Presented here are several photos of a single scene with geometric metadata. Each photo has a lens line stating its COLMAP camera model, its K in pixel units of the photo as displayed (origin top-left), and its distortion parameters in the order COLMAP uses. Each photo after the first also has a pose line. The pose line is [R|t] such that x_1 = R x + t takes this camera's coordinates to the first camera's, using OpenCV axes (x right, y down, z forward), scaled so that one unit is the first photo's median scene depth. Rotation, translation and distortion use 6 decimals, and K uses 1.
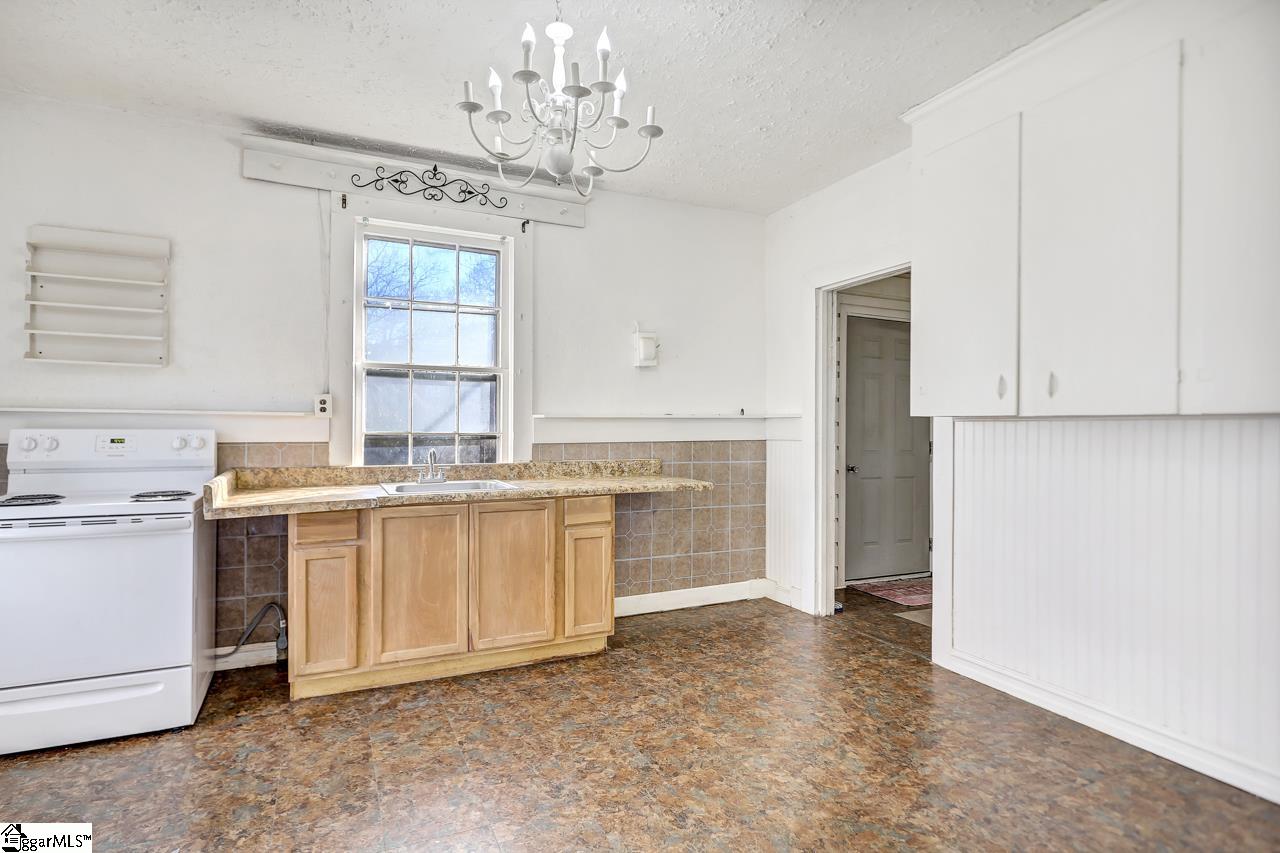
lens RADIAL K [[642.9, 0, 624.1], [0, 642.9, 428.0], [0, 0, 1]] dist [0.001269, -0.000601]
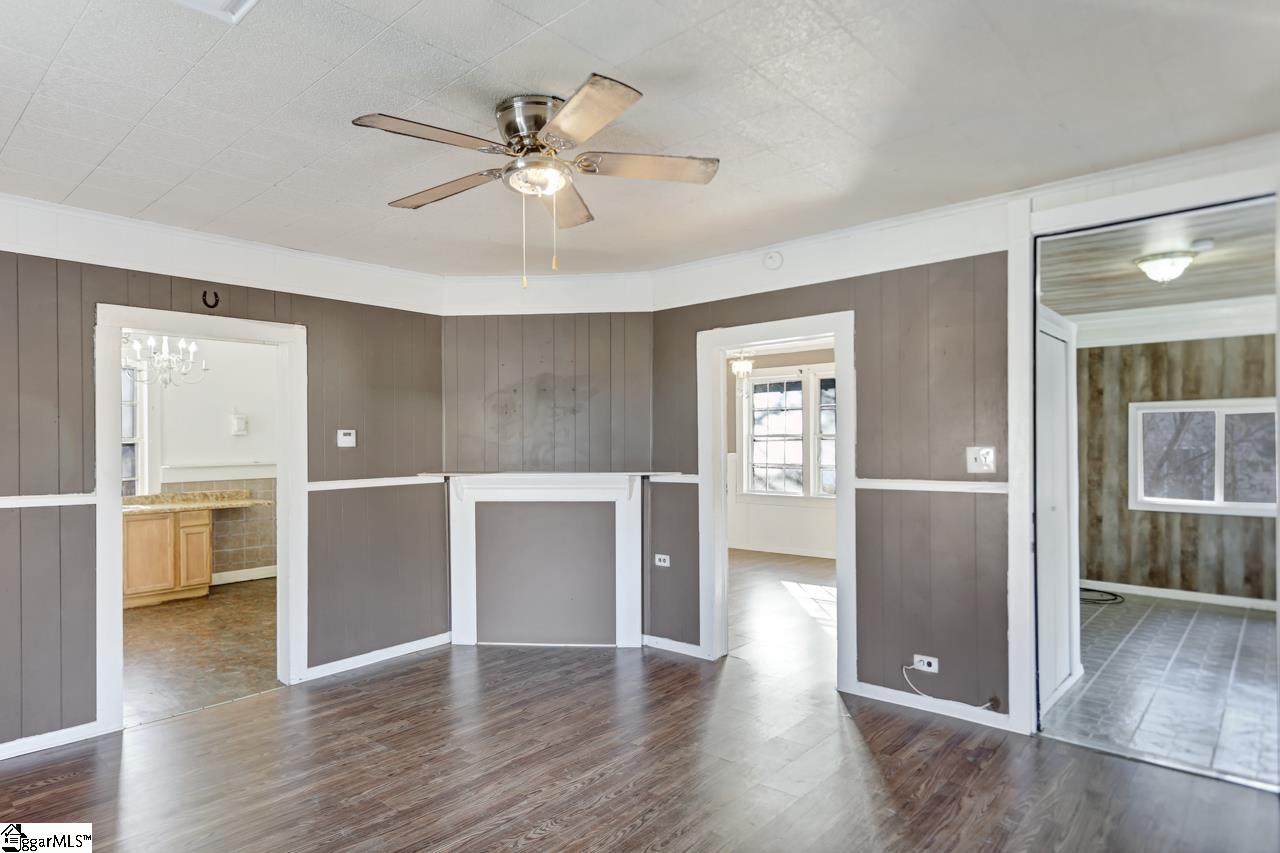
lens RADIAL K [[732.7, 0, 613.3], [0, 732.7, 443.6], [0, 0, 1]] dist [-0.001790, -0.000585]
pose [[0.923933, -0.011257, 0.382388, 0.276063], [0.013214, 0.999910, -0.002493, -0.073086], [-0.382325, 0.007356, 0.923999, -1.539866]]
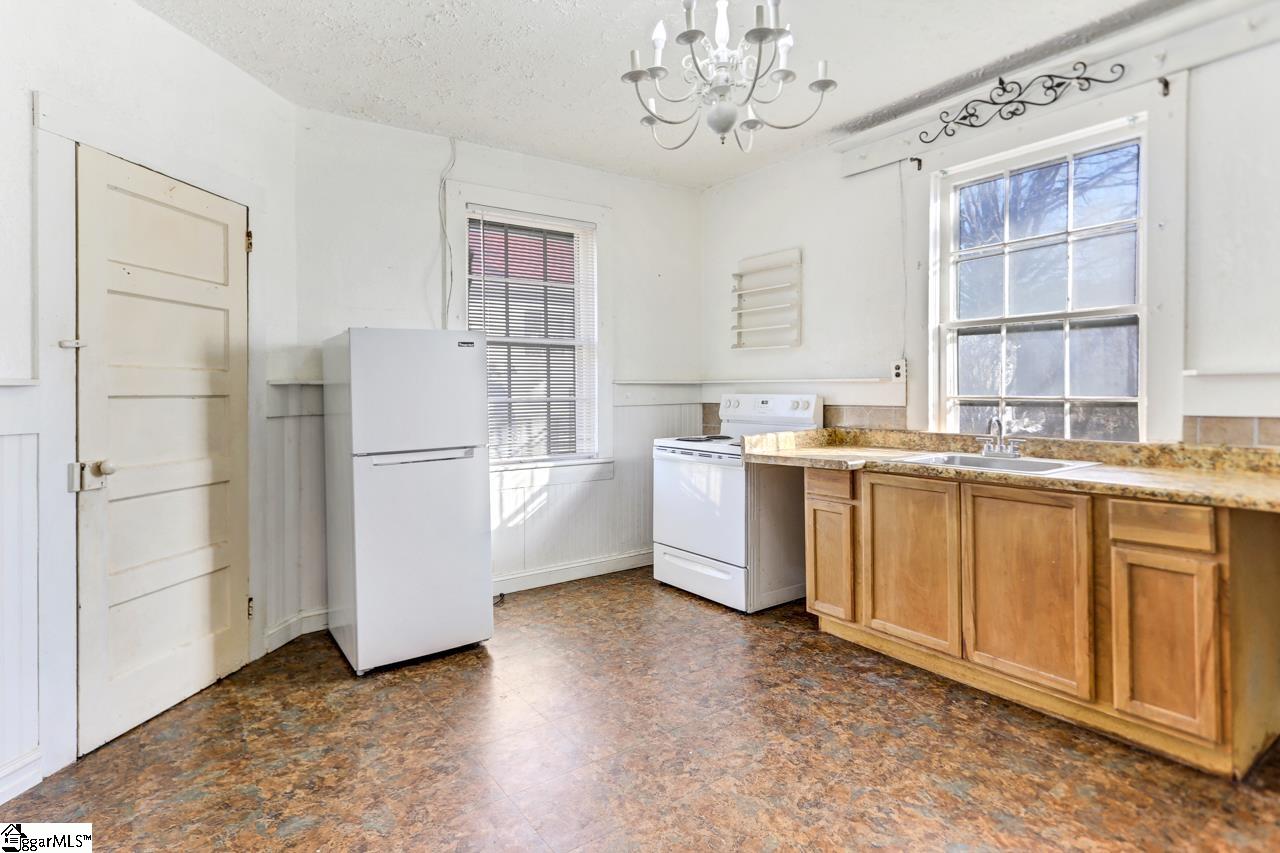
lens RADIAL K [[644.1, 0, 624.3], [0, 644.1, 391.9], [0, 0, 1]] dist [0.017037, 0.000003]
pose [[0.186424, -0.003106, -0.982464, 0.498638], [0.006749, 0.999975, -0.001880, -0.002082], [0.982446, -0.006281, 0.186441, 0.401219]]
